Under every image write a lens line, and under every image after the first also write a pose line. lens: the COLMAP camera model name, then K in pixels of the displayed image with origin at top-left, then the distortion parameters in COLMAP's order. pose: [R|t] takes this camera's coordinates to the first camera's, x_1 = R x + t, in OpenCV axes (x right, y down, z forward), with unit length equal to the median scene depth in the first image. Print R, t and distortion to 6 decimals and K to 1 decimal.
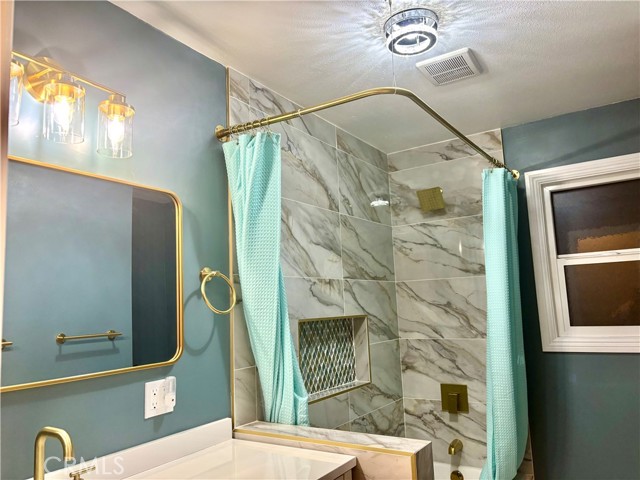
lens RADIAL K [[488.8, 0, 320.0], [0, 488.8, 239.6], [0, 0, 1]] dist [-0.005492, -0.004785]
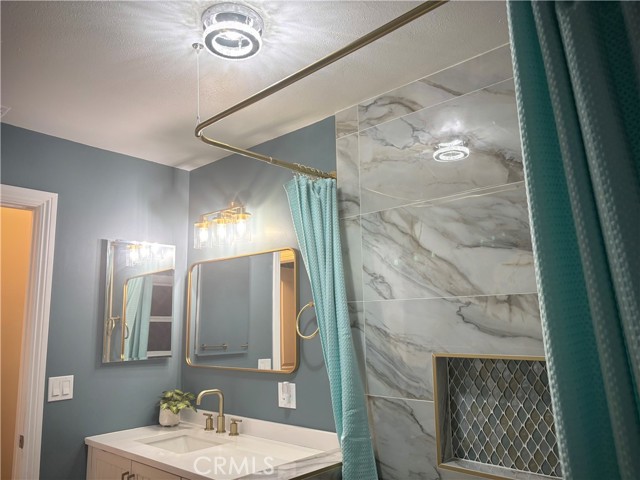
lens RADIAL K [[488.8, 0, 319.8], [0, 488.8, 239.3], [0, 0, 1]] dist [-0.005492, -0.004785]
pose [[-0.193016, -0.131312, -0.972369, 0.733039], [0.146344, 0.976067, -0.160861, 0.081757], [0.970221, -0.173349, -0.169180, 0.945168]]
